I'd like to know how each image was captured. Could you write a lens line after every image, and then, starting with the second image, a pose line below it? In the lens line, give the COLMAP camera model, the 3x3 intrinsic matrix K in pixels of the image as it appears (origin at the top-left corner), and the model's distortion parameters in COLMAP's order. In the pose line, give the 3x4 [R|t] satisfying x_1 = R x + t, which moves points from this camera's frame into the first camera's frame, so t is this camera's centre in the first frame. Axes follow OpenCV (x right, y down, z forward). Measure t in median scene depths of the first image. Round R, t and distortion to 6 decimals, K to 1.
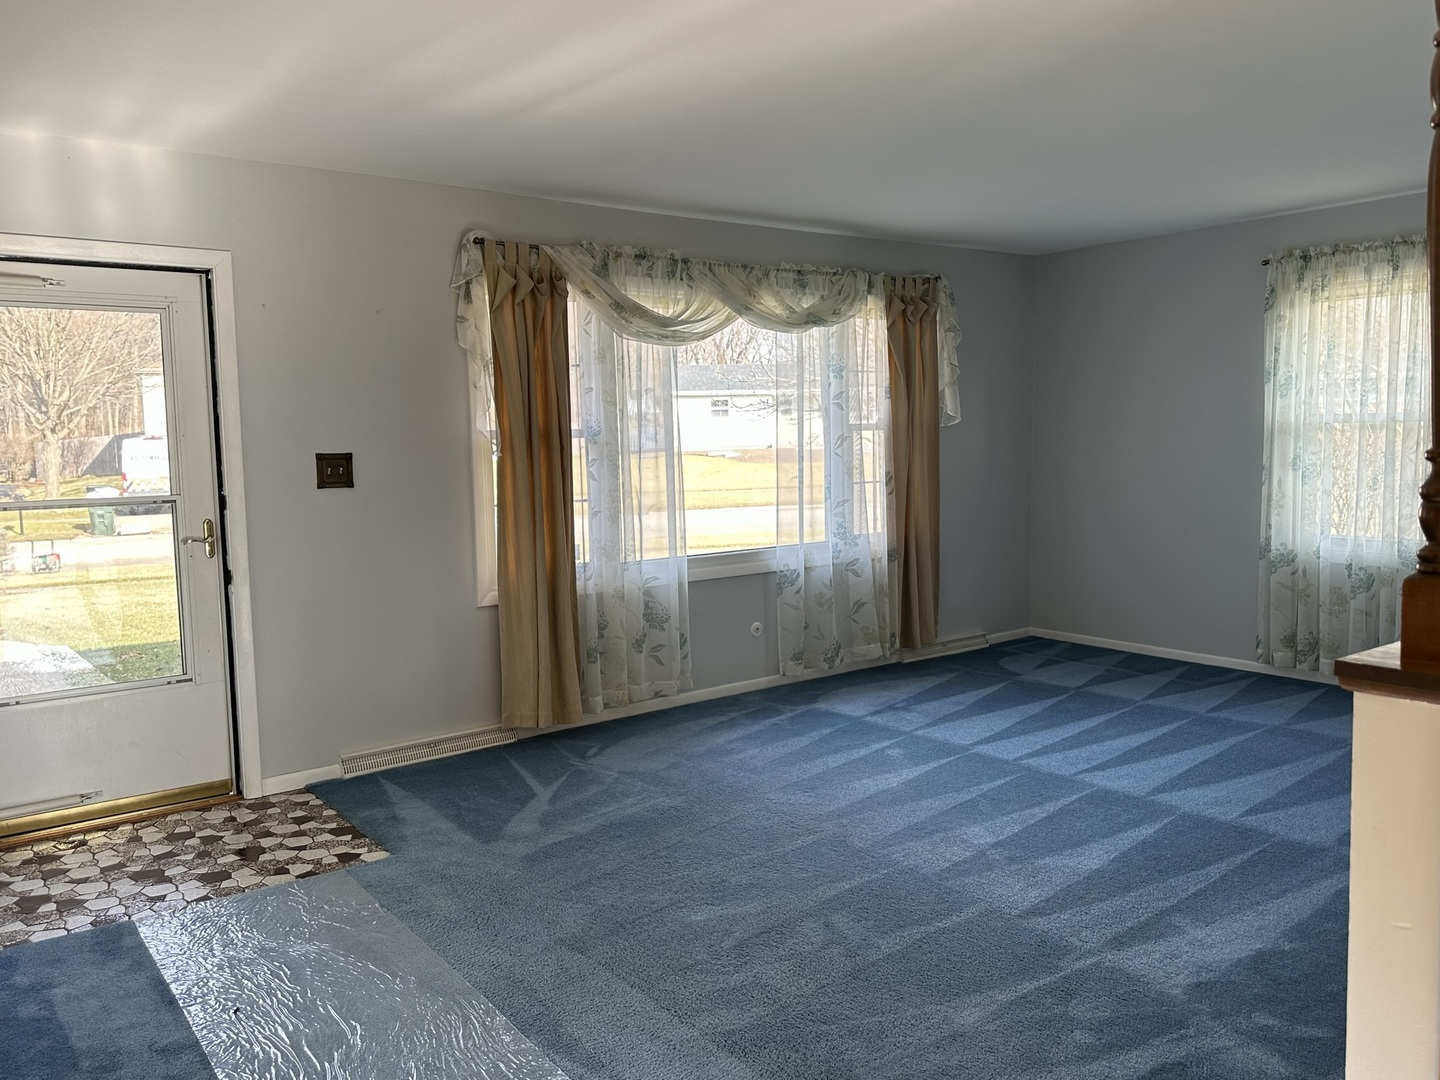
lens RADIAL K [[1125.2, 0, 731.2], [0, 1125.2, 537.6], [0, 0, 1]] dist [0.064630, -0.085960]
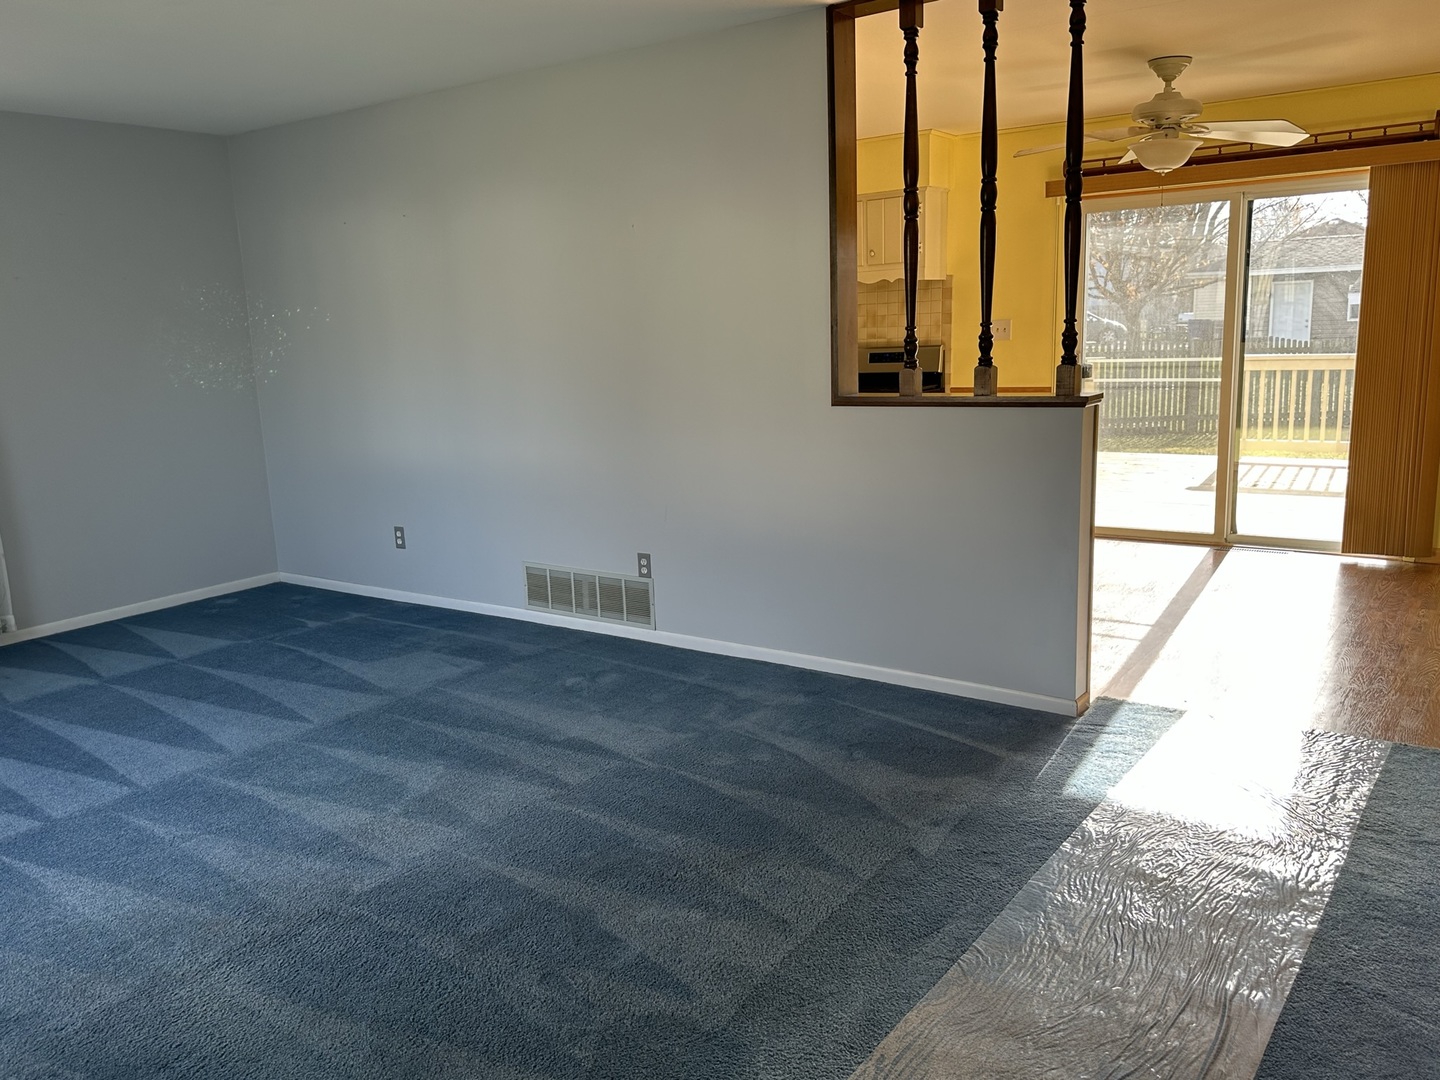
lens RADIAL K [[1125.2, 0, 733.8], [0, 1125.2, 533.1], [0, 0, 1]] dist [0.064630, -0.085960]
pose [[-0.279211, -0.150286, 0.948396, -0.498708], [0.139519, 0.970846, 0.194918, -0.056321], [-0.950040, 0.186743, -0.250103, 0.694369]]
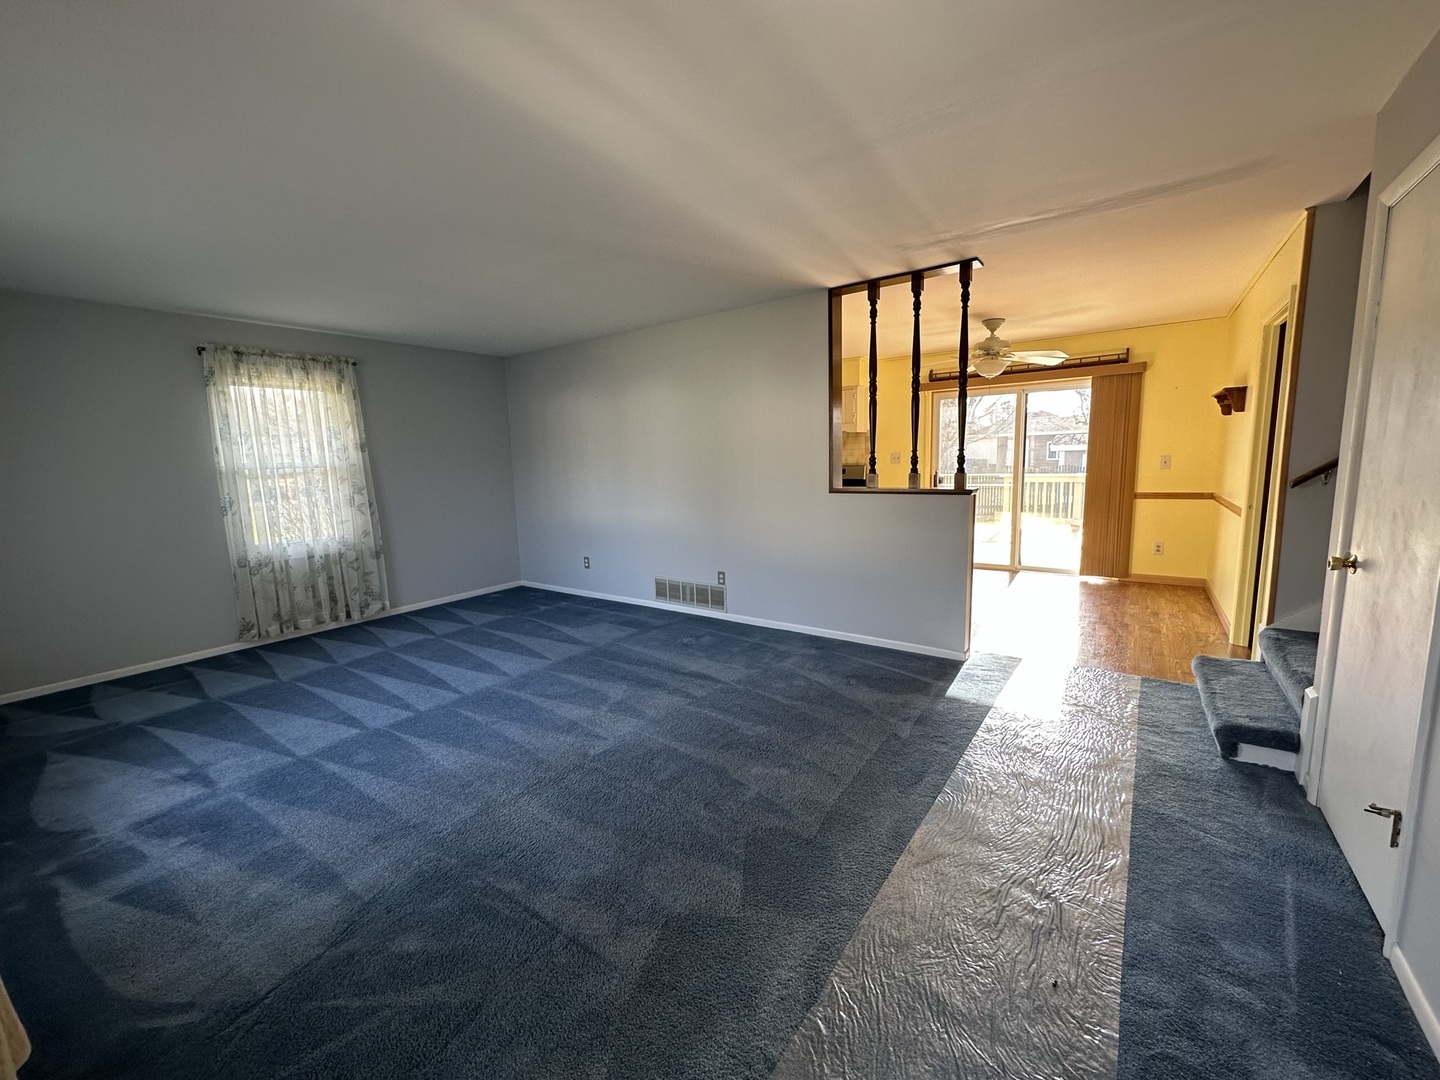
lens RADIAL K [[576.1, 0, 724.9], [0, 576.1, 532.0], [0, 0, 1]] dist [-0.001316, 0.000332]
pose [[-0.275237, -0.098768, 0.956289, -0.447405], [0.130769, 0.981617, 0.139021, -0.053665], [-0.952441, 0.163317, -0.257262, 0.753557]]
